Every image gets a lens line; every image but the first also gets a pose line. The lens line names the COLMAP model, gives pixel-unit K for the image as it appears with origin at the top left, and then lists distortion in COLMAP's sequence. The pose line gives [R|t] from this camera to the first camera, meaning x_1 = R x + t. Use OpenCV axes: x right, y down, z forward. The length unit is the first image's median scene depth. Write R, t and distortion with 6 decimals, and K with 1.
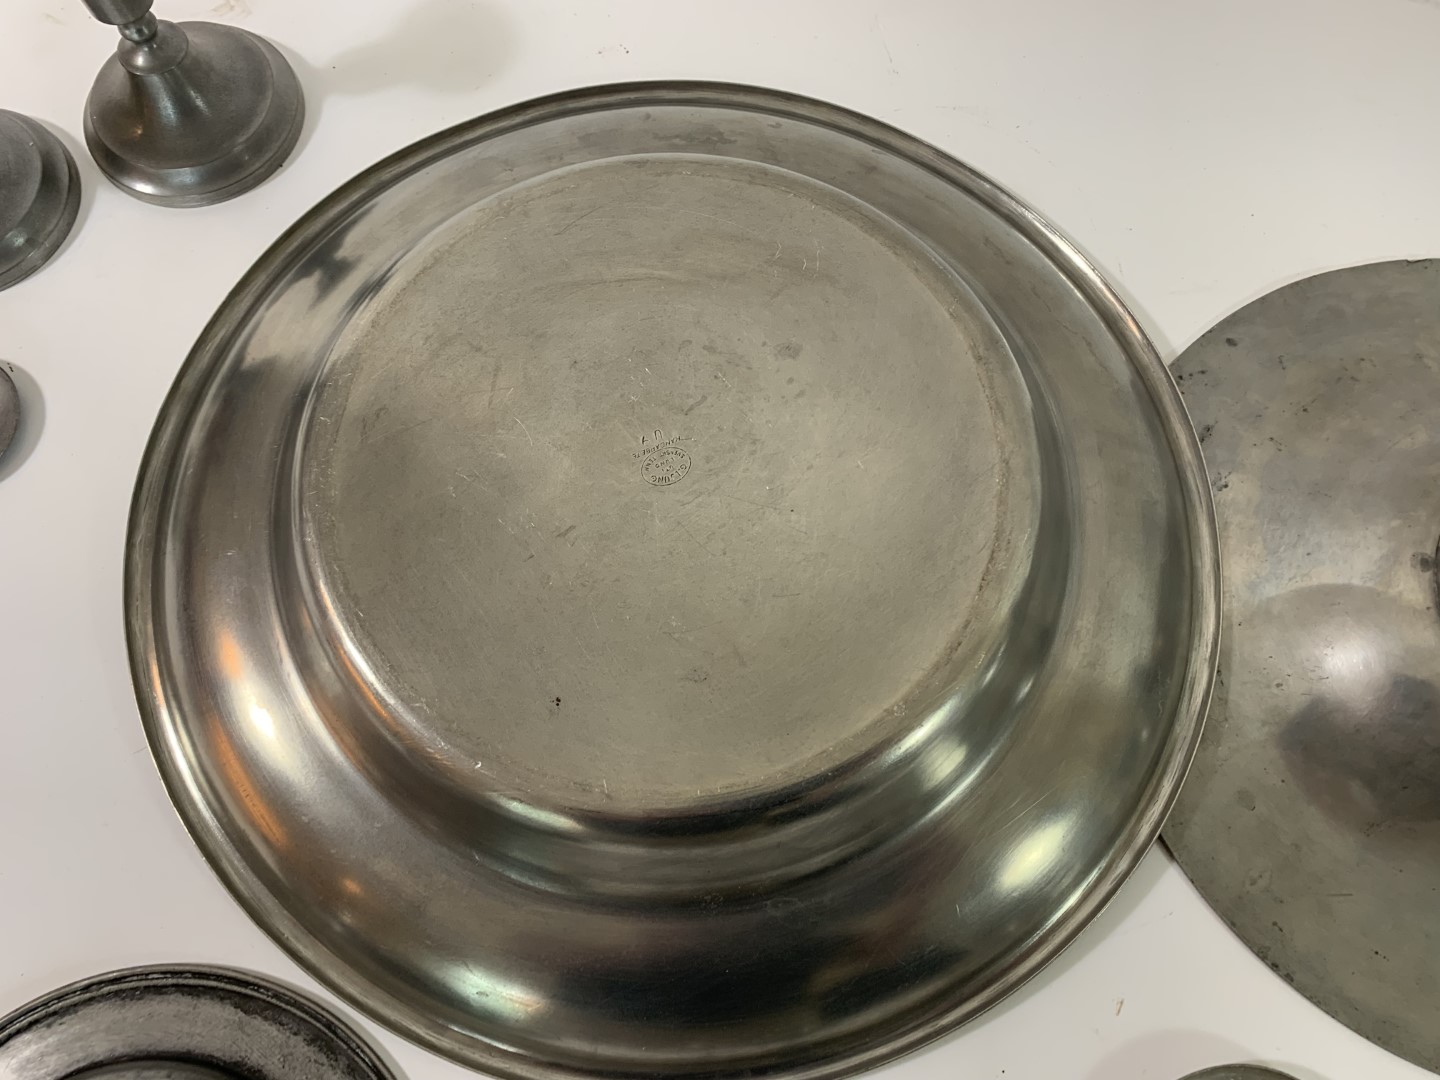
lens RADIAL K [[1091.4, 0, 720.7], [0, 1091.4, 546.7], [0, 0, 1]] dist [0.038788, -0.041818]
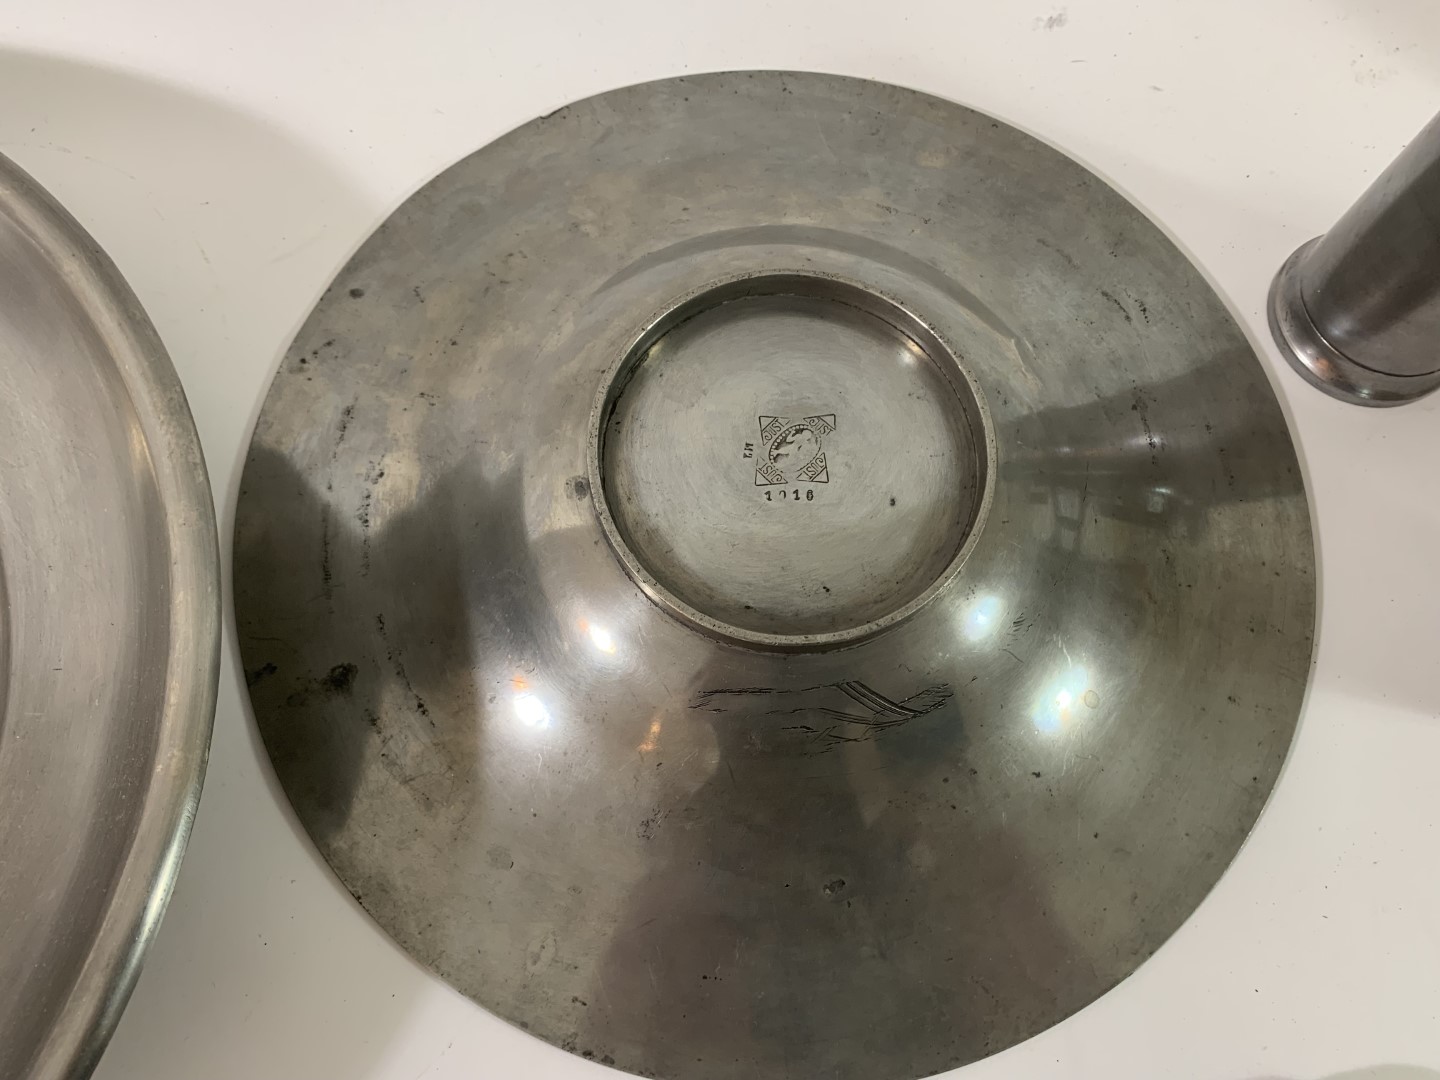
lens RADIAL K [[1091.4, 0, 719.2], [0, 1091.4, 528.1], [0, 0, 1]] dist [0.038788, -0.041818]
pose [[0.906173, -0.402558, 0.129603, 0.542673], [0.401551, 0.915169, 0.034982, 0.047228], [-0.132691, 0.020342, 0.990949, 0.189537]]
